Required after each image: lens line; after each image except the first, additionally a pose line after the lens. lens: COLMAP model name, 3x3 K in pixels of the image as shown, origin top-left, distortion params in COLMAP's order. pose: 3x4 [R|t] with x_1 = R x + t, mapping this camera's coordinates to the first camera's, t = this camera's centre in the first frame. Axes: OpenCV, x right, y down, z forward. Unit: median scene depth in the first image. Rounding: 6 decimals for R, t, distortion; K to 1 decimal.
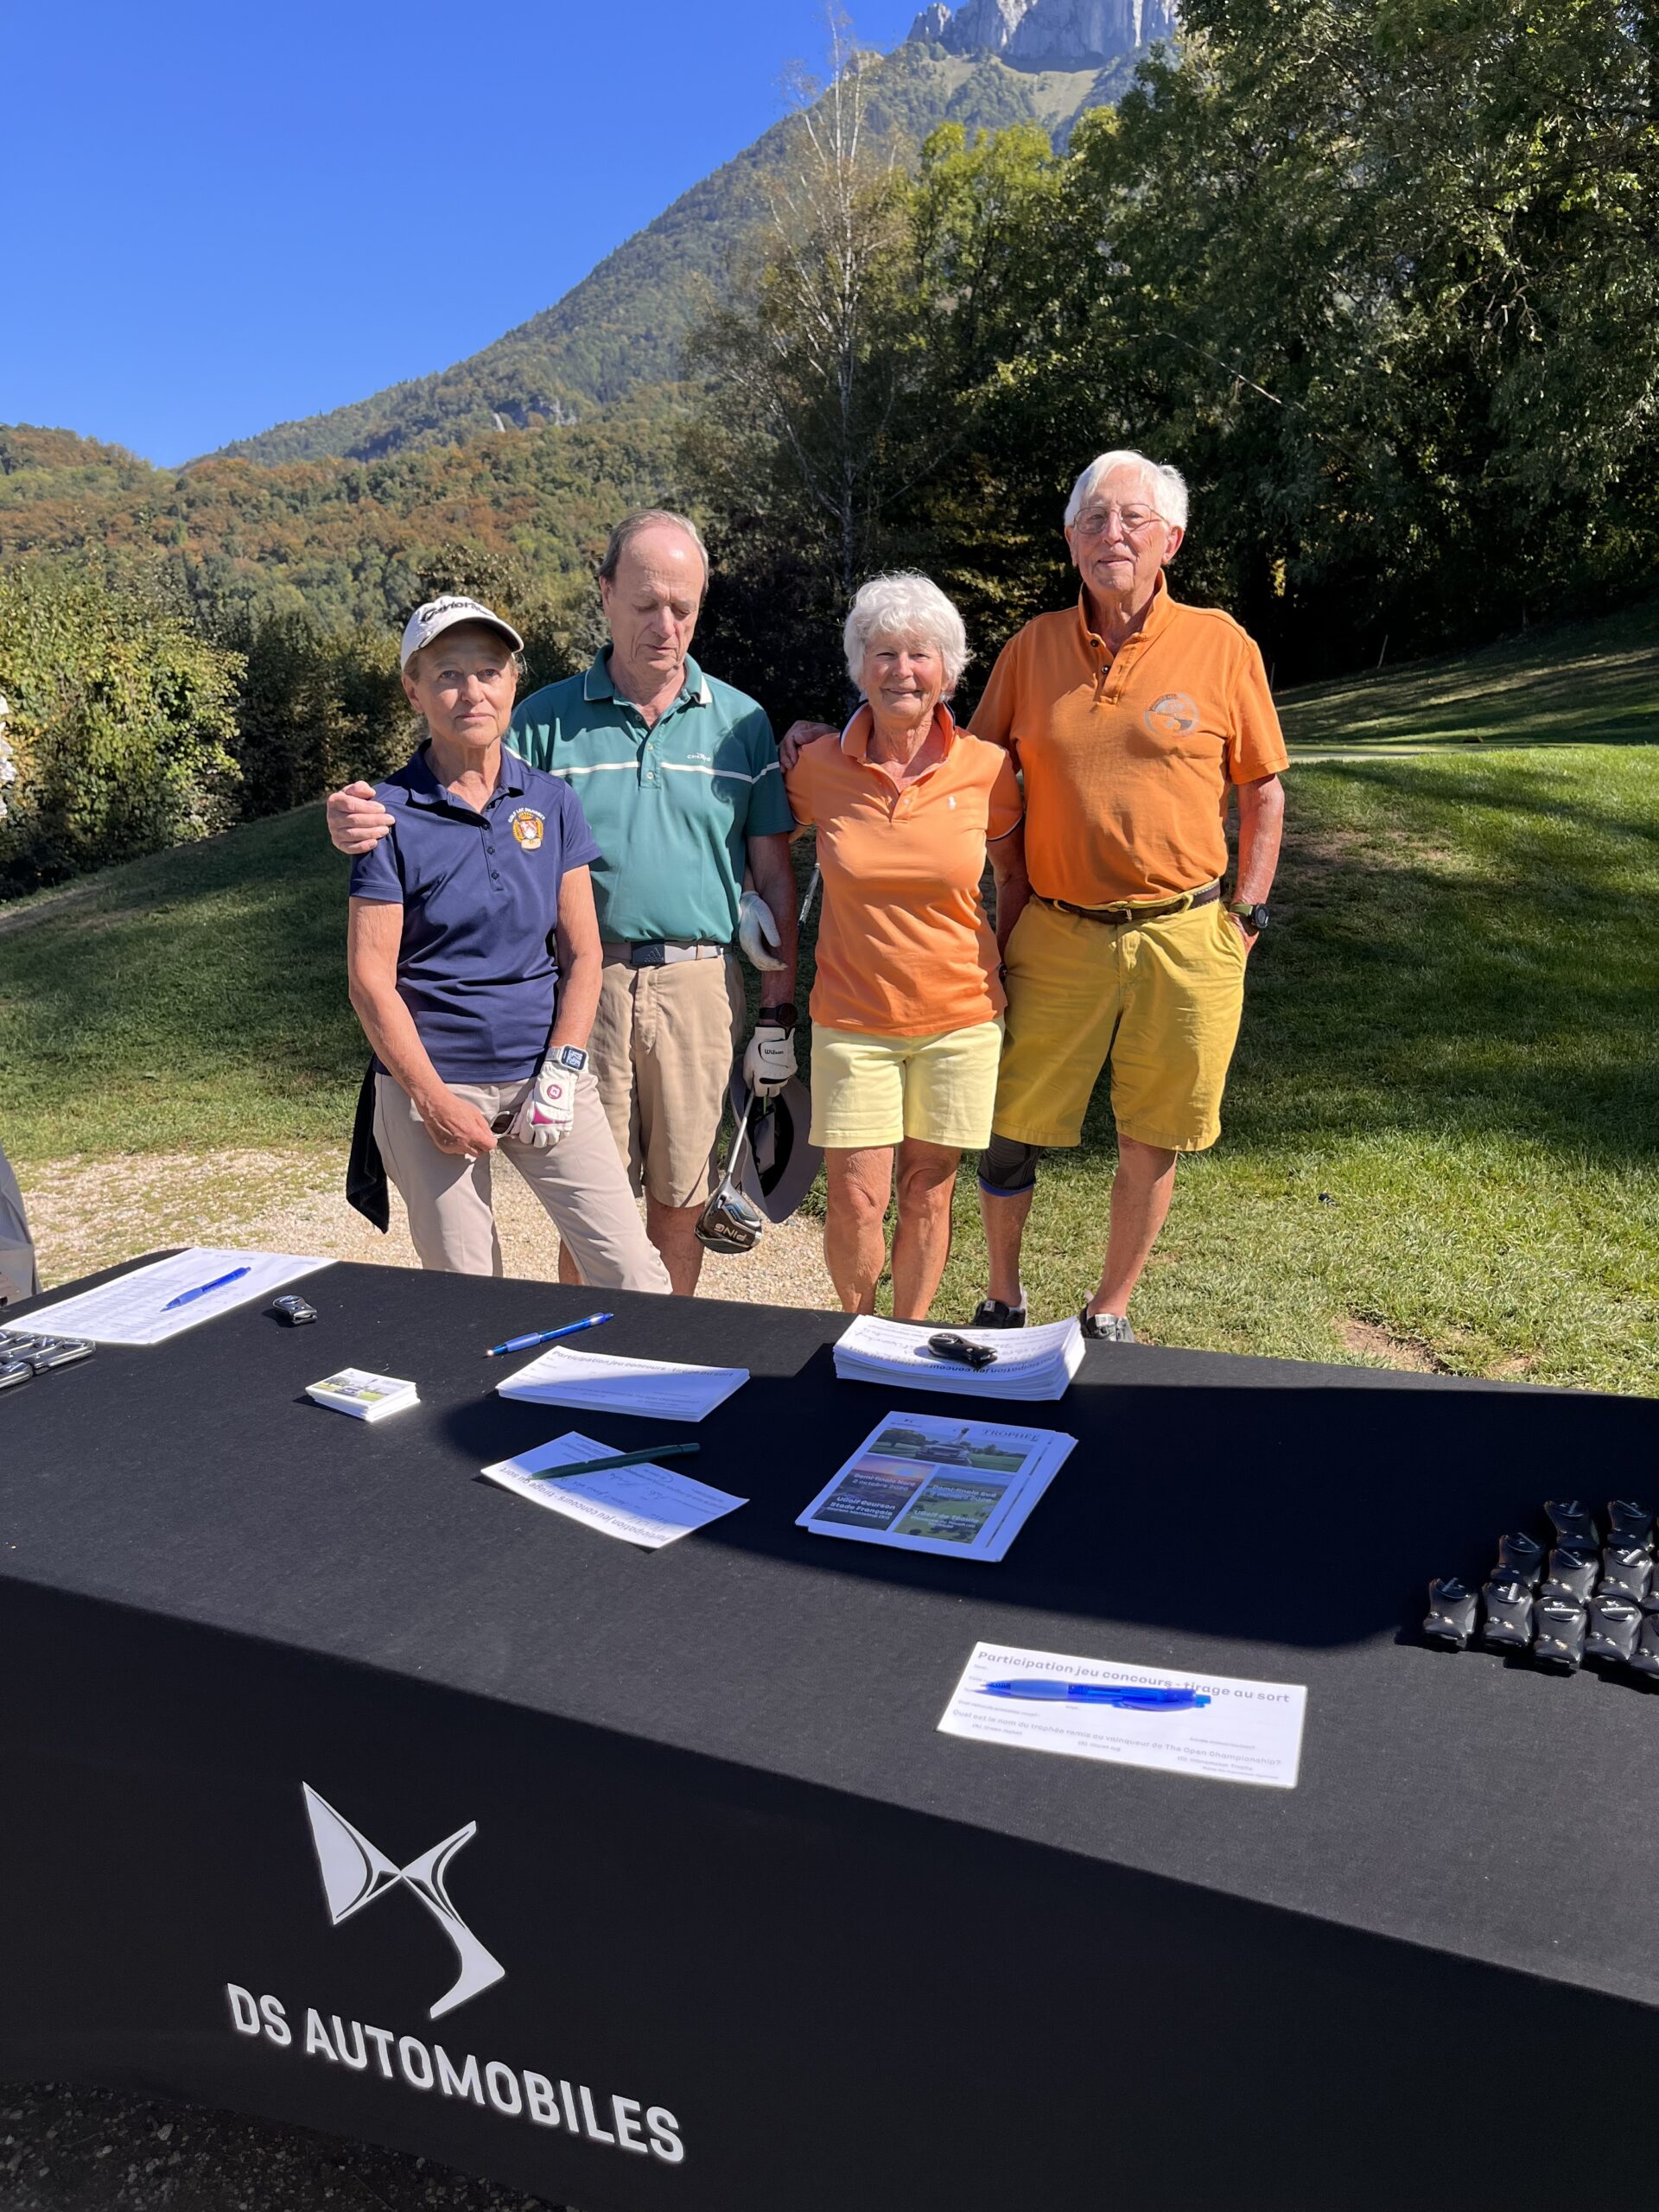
lens RADIAL K [[1670.8, 0, 816.6], [0, 1670.8, 1131.4], [0, 0, 1]] dist [0.056577, -0.074626]
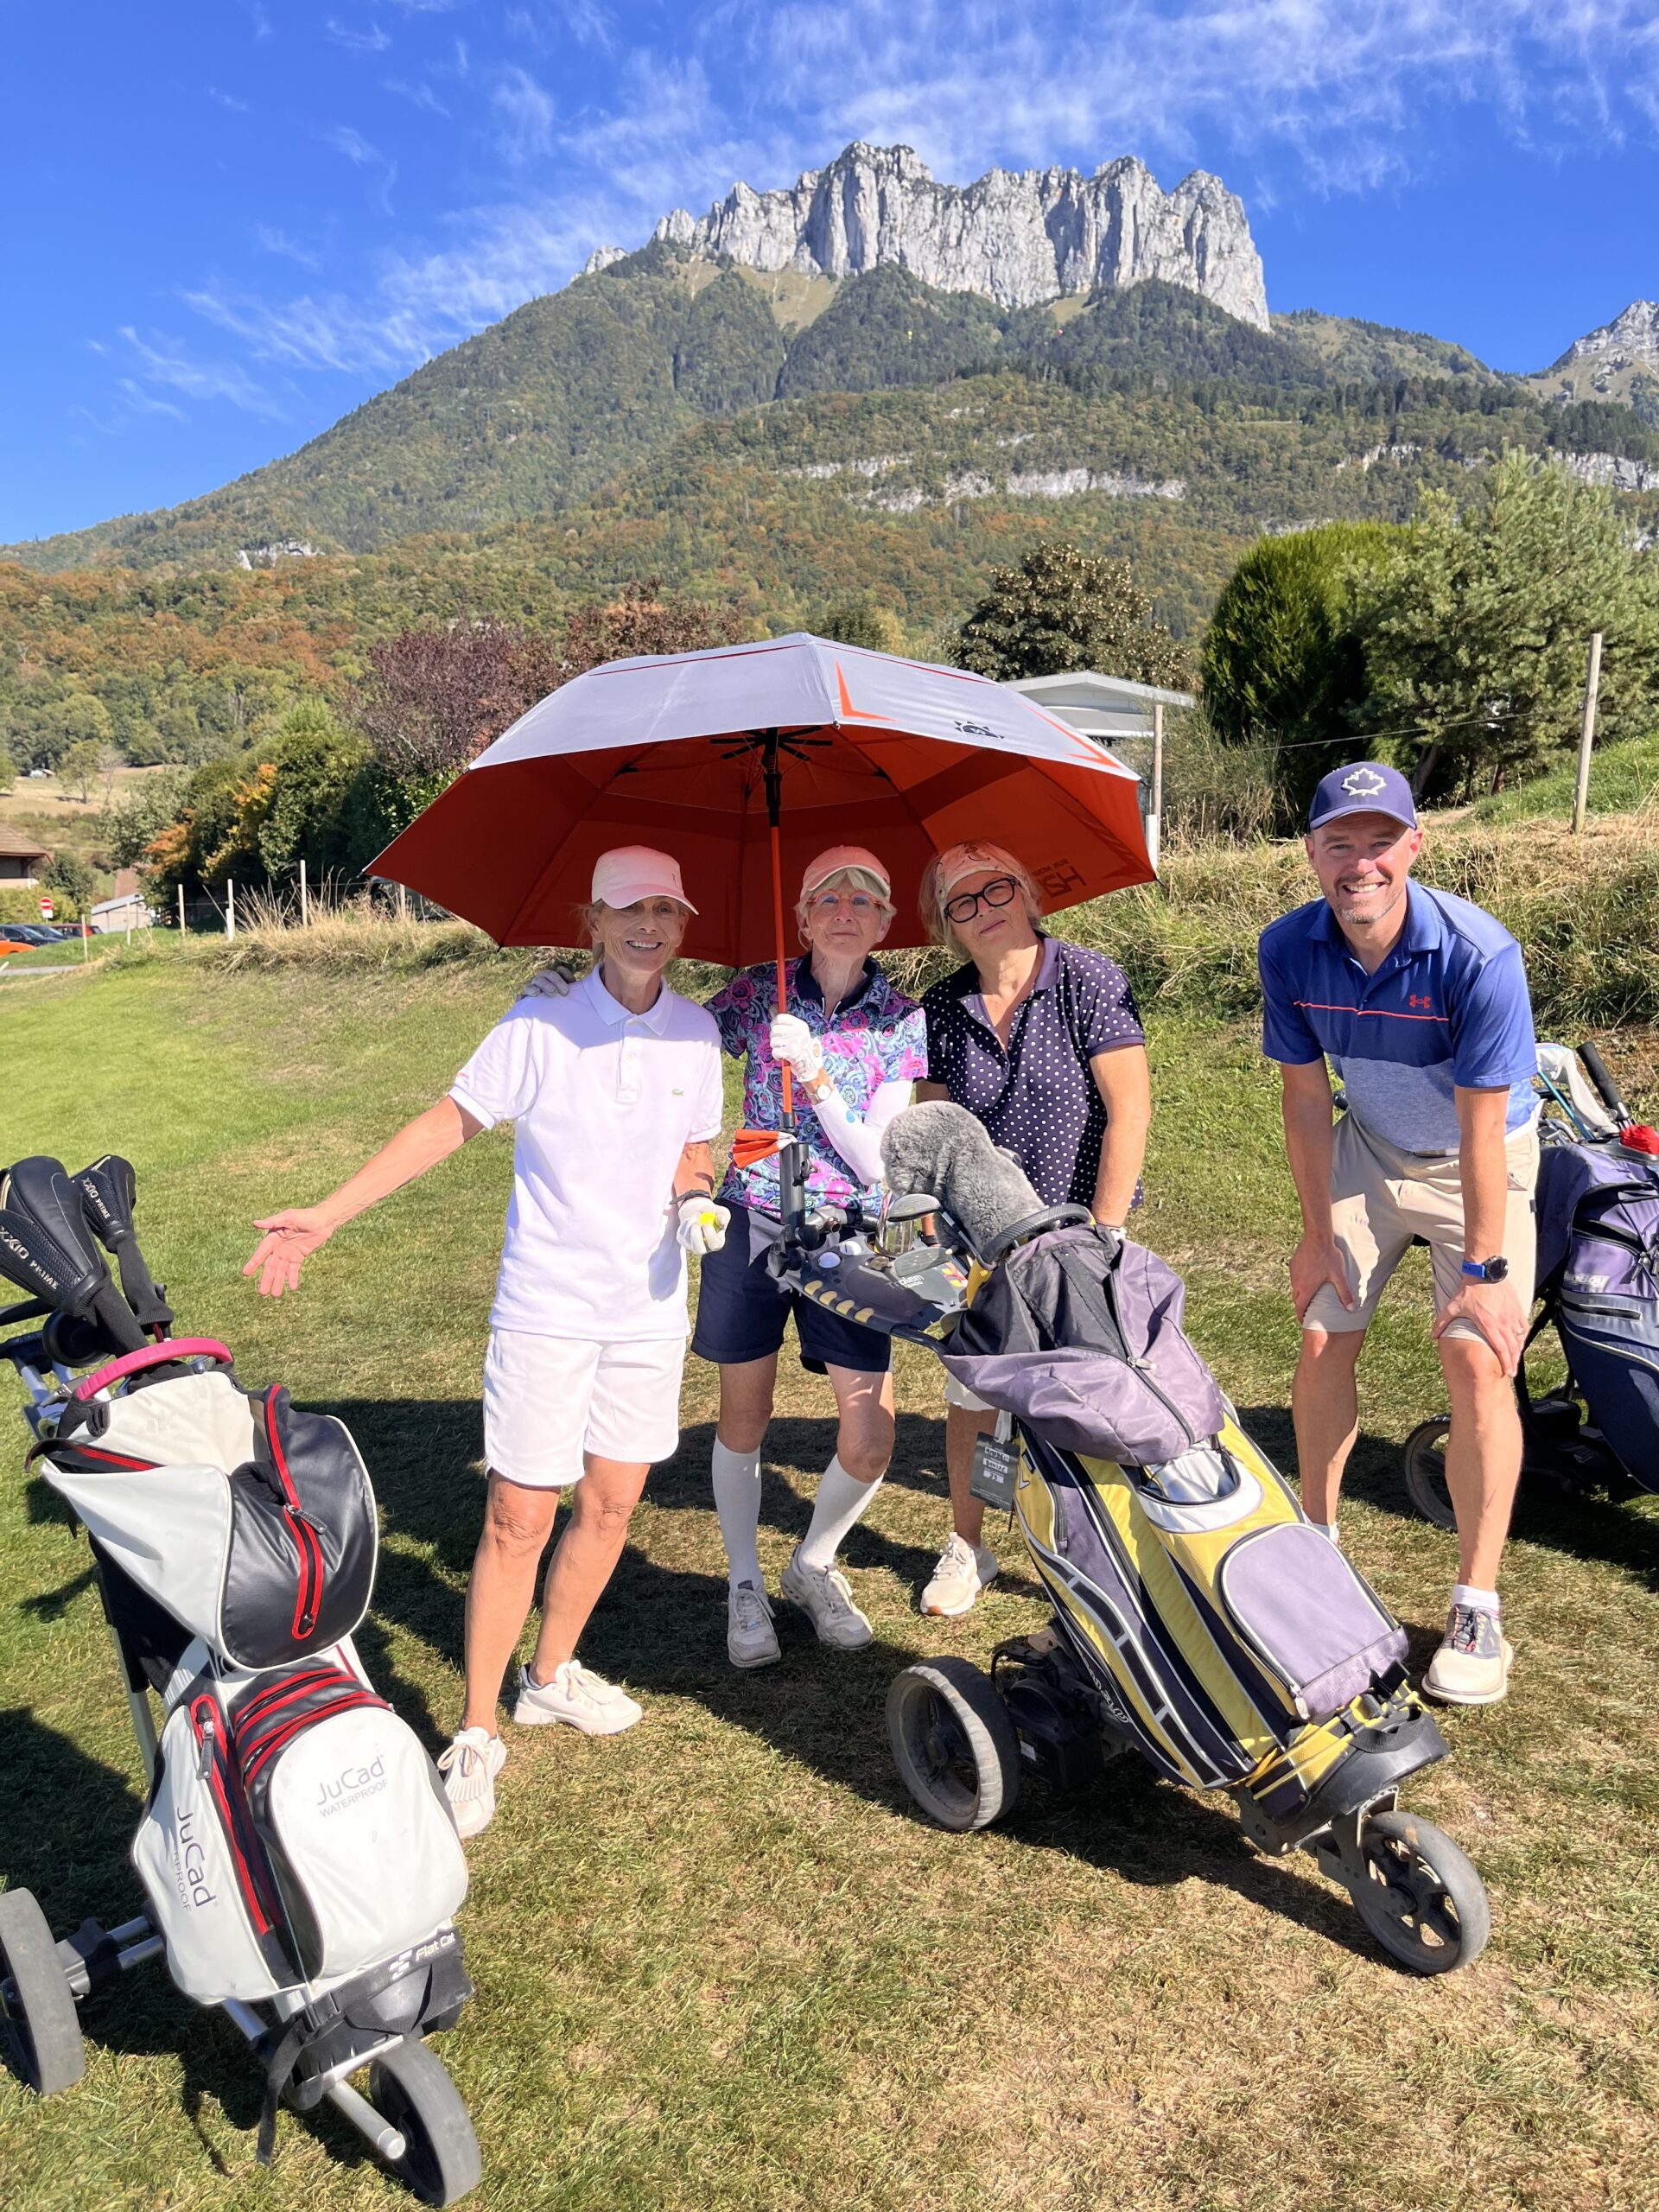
lens RADIAL K [[1670.8, 0, 771.7], [0, 1670.8, 1116.3], [0, 0, 1]] dist [0.056577, -0.074626]
pose [[0.981050, 0.014252, 0.193232, -0.625741], [0.007466, 0.993770, -0.111199, 0.027159], [-0.193612, 0.110535, 0.974831, 0.341516]]
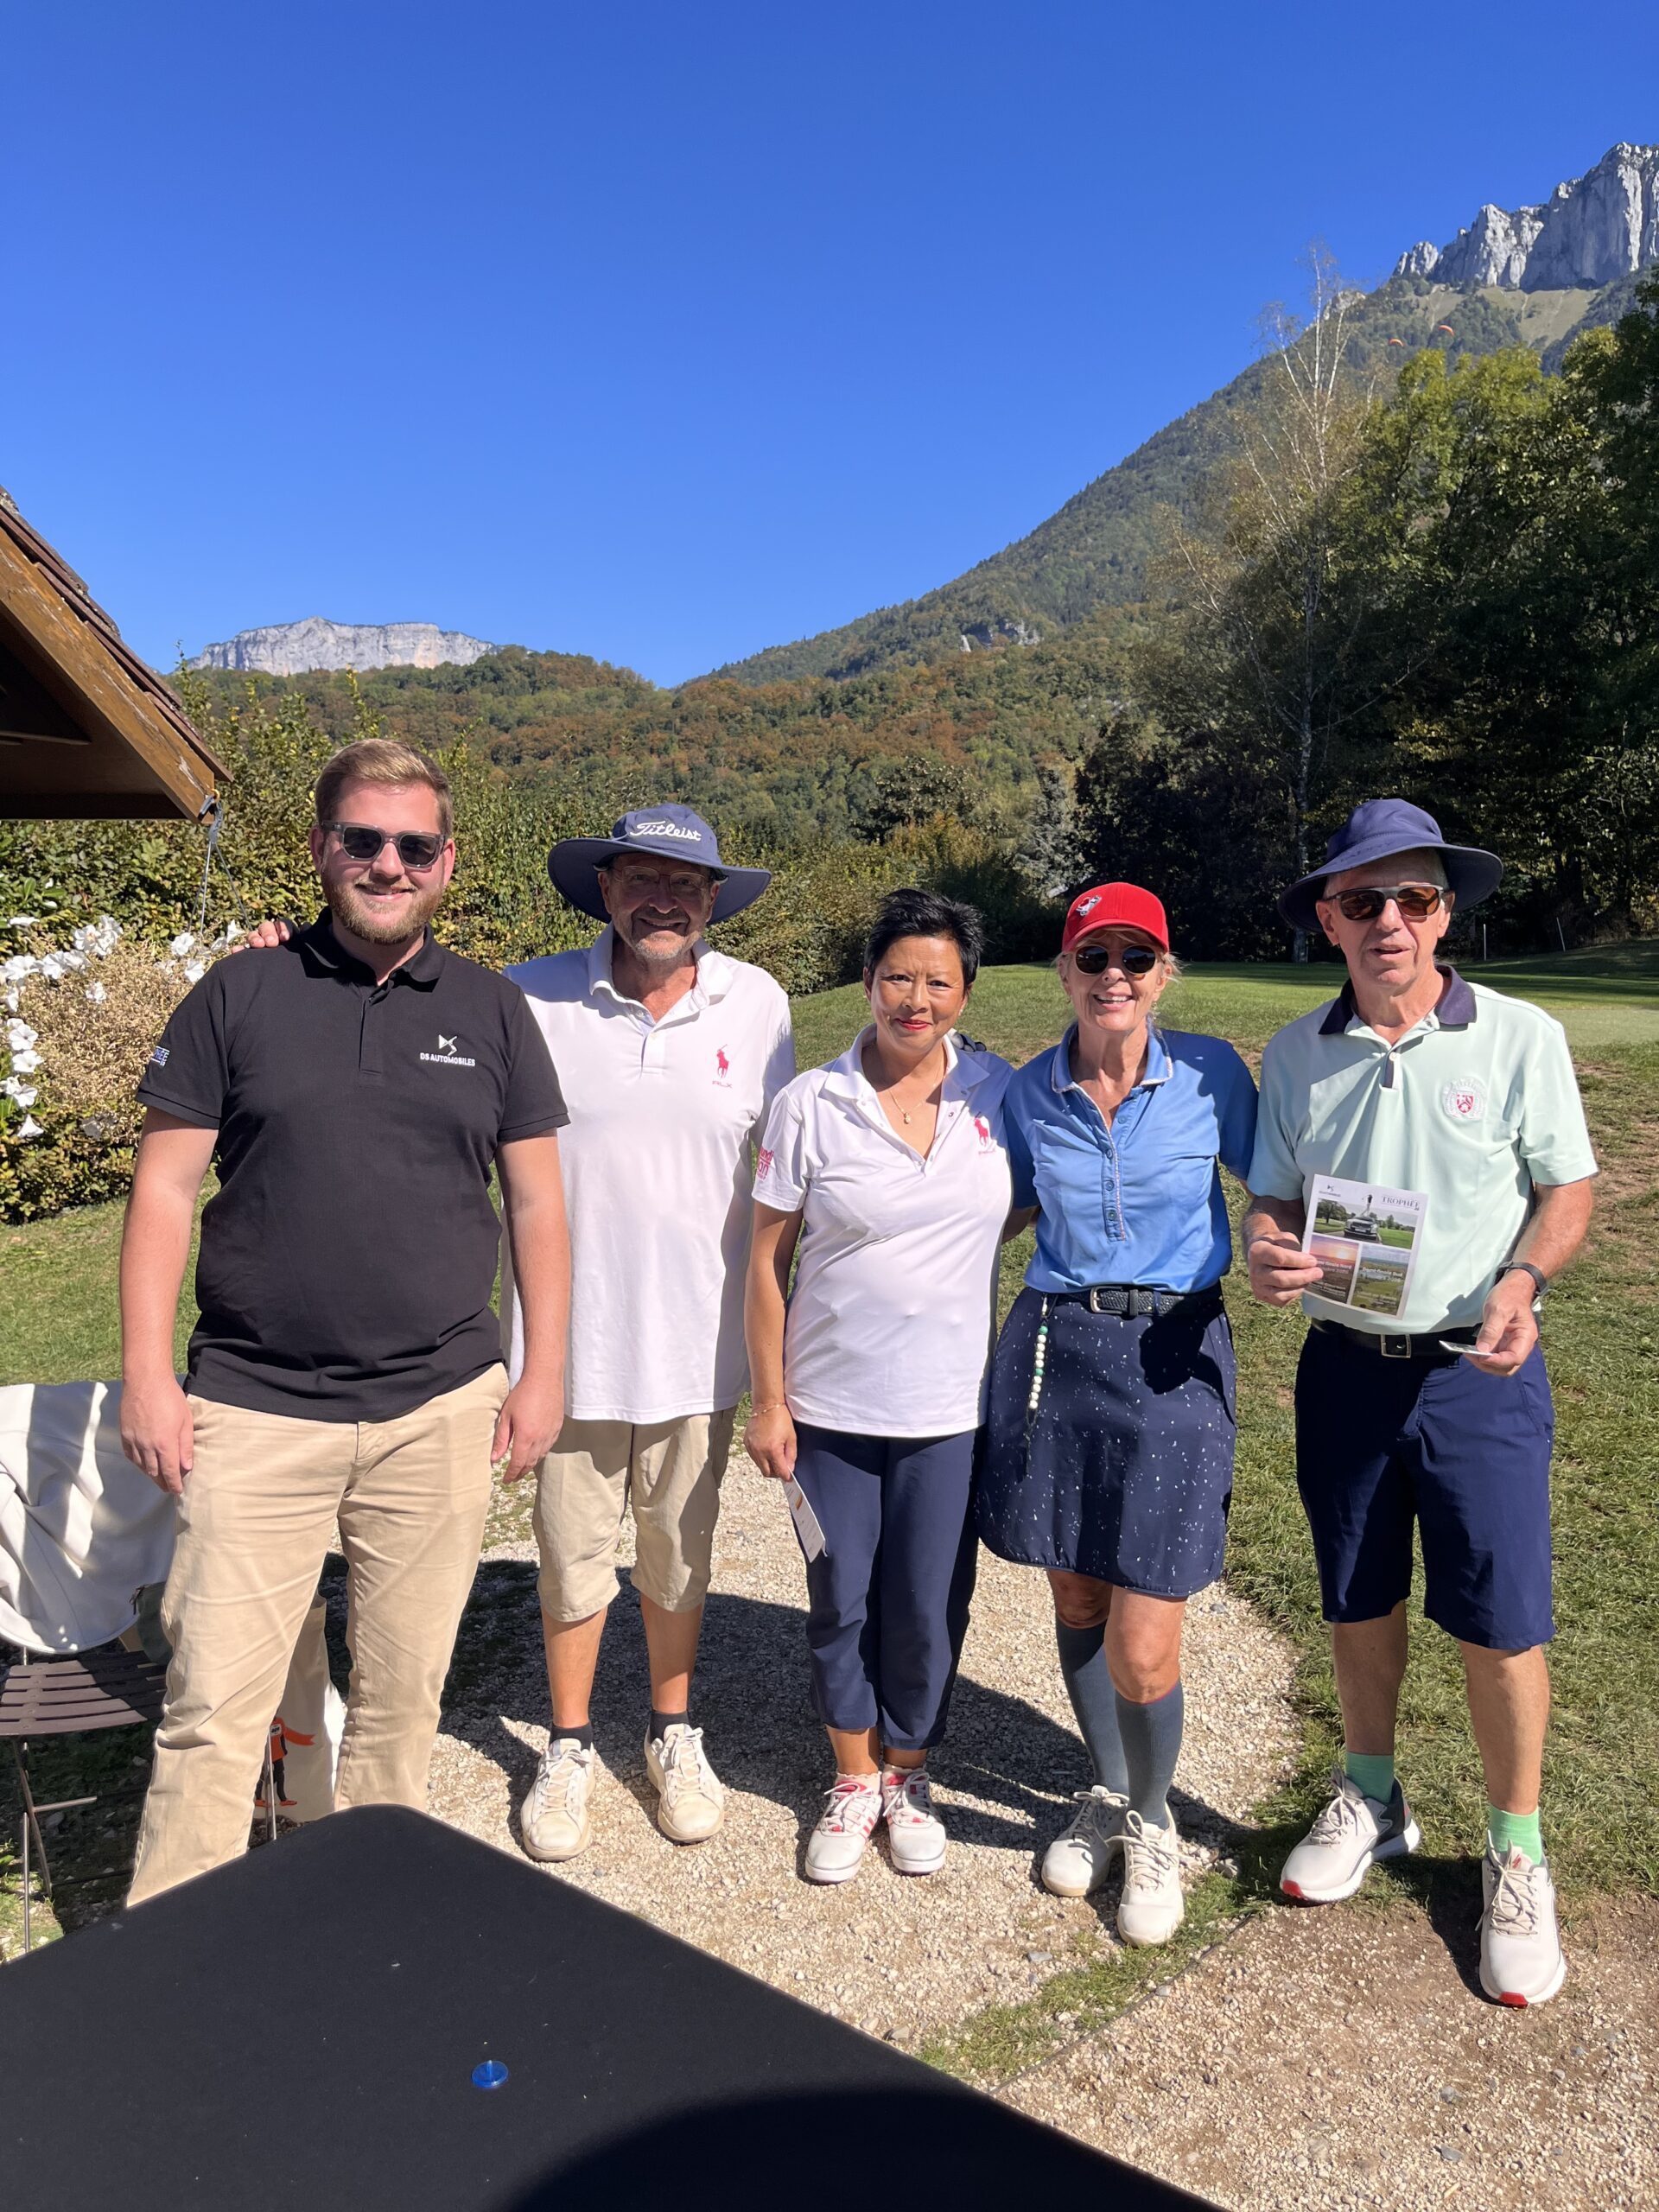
lens RADIAL K [[1670.8, 0, 826.9], [0, 1670.8, 1111.3], [0, 0, 1]] dist [0.056577, -0.074626]
pose [[0.968402, 0.055965, -0.243034, -0.001166], [-0.086021, 0.989649, -0.114868, -0.006265], [0.234090, 0.132144, 0.963192, 0.011577]]
